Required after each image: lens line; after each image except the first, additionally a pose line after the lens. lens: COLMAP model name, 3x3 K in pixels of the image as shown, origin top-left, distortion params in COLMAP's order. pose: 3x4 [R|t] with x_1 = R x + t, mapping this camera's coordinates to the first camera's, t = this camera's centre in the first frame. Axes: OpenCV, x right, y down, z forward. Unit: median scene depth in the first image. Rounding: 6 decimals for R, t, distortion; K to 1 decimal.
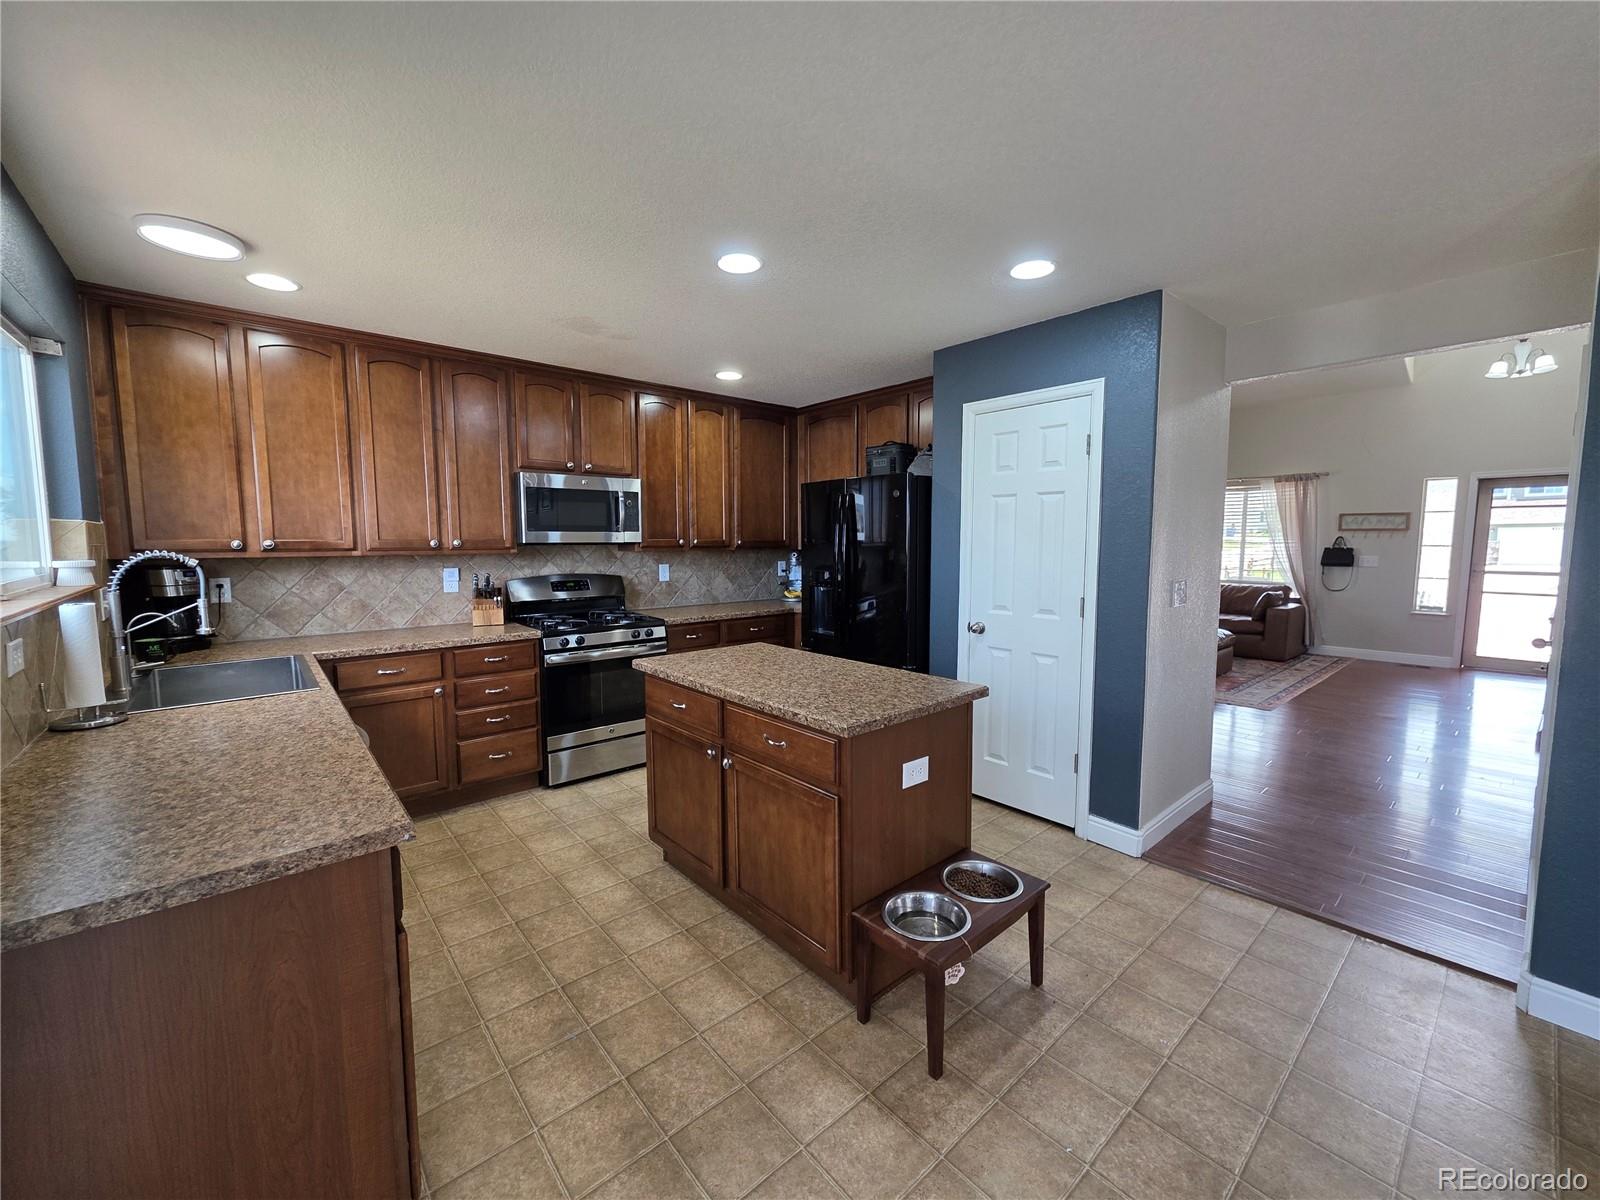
lens RADIAL K [[641.2, 0, 795.2], [0, 641.2, 596.9], [0, 0, 1]] dist [0.003072, -0.000037]
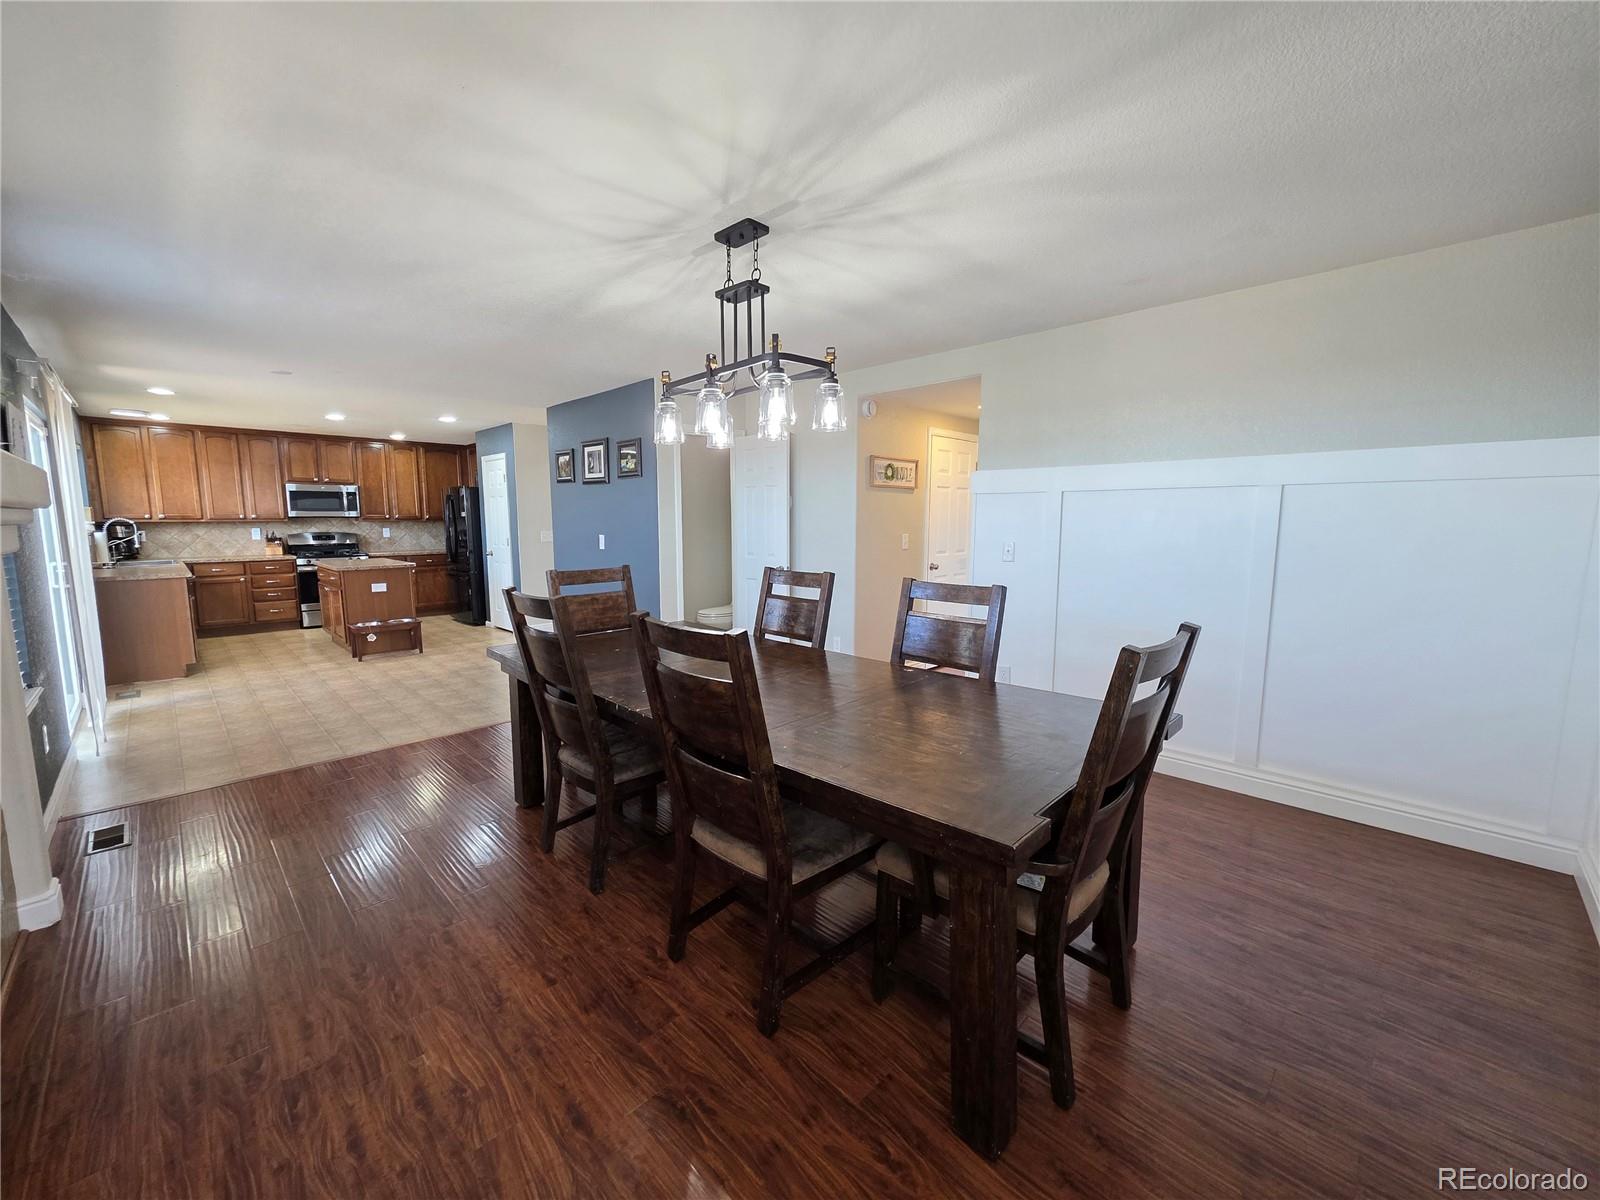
lens RADIAL K [[641.2, 0, 795.2], [0, 641.2, 596.9], [0, 0, 1]] dist [0.003072, -0.000037]
pose [[0.997168, -0.007344, 0.074850, 1.152868], [0.004863, 0.999434, 0.033278, 0.127885], [-0.075052, -0.032820, 0.996639, -1.342937]]
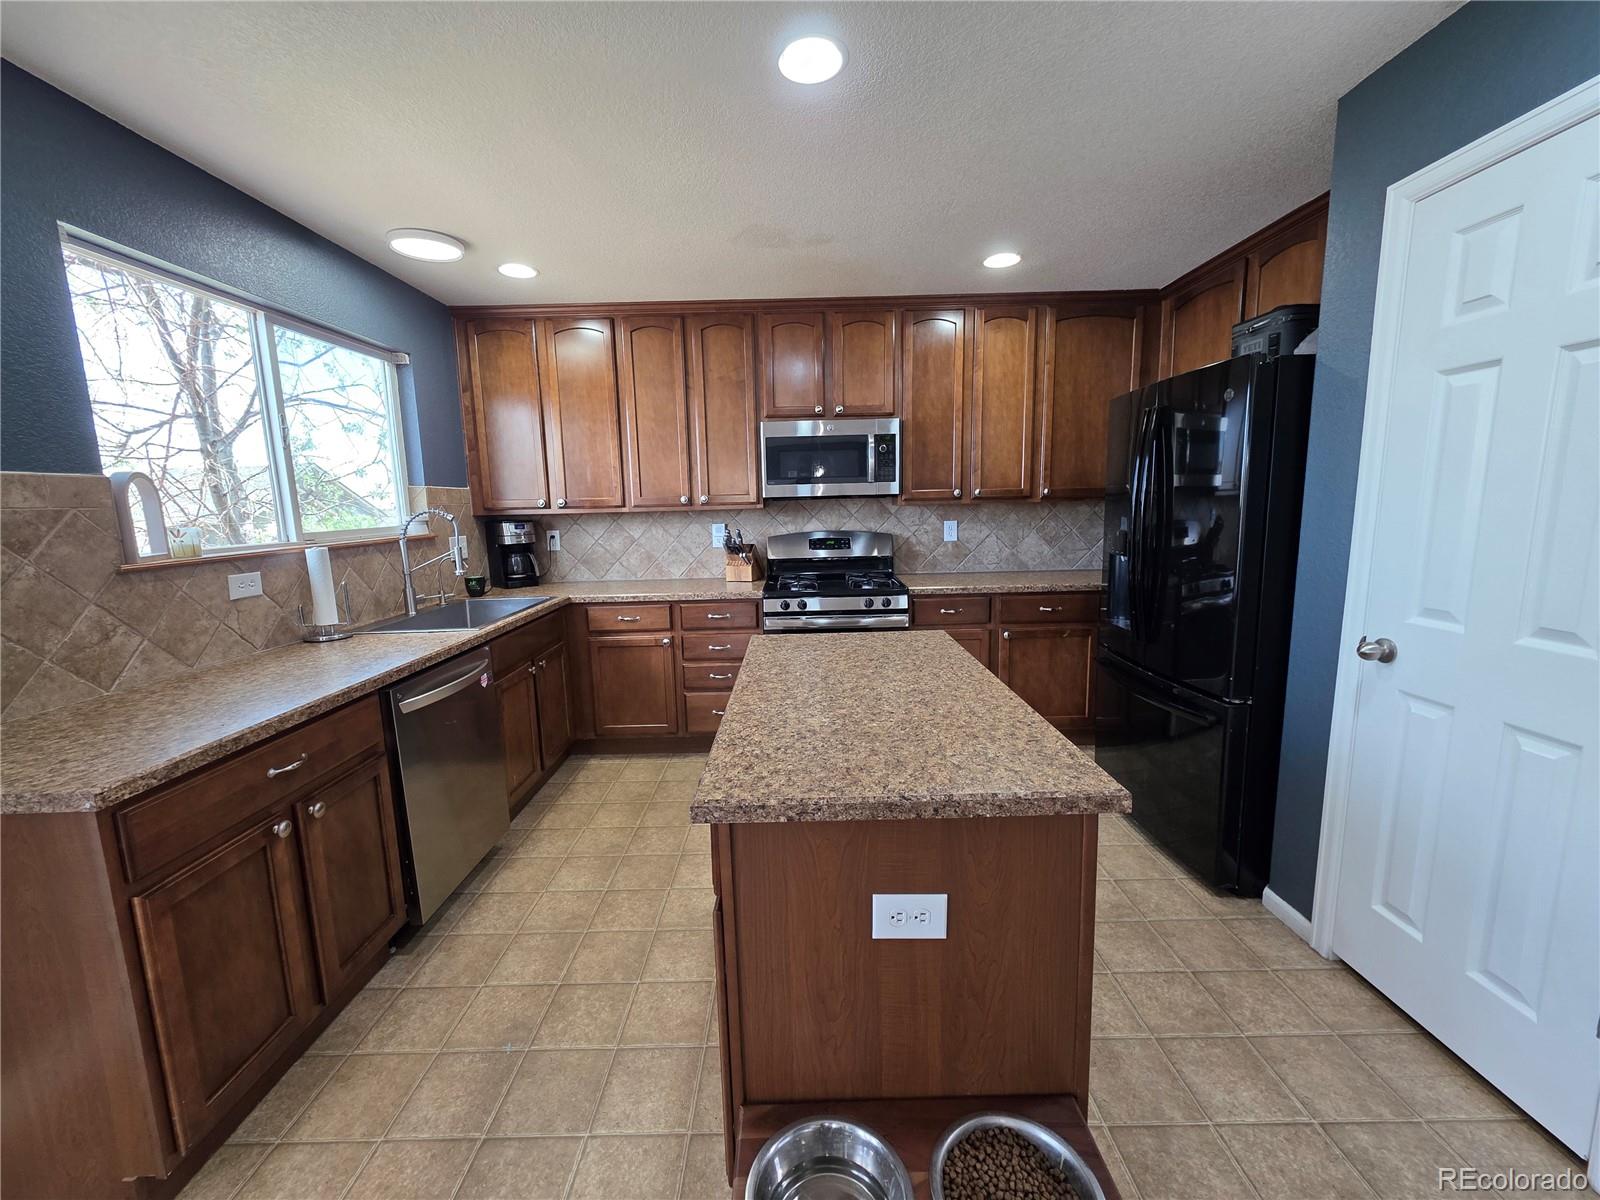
lens RADIAL K [[641.2, 0, 795.2], [0, 641.2, 596.9], [0, 0, 1]] dist [0.003072, -0.000037]
pose [[0.756536, 0.079666, -0.649081, 0.249991], [-0.036755, 0.996163, 0.079426, -0.014897], [0.652918, -0.036231, 0.756561, 0.314128]]
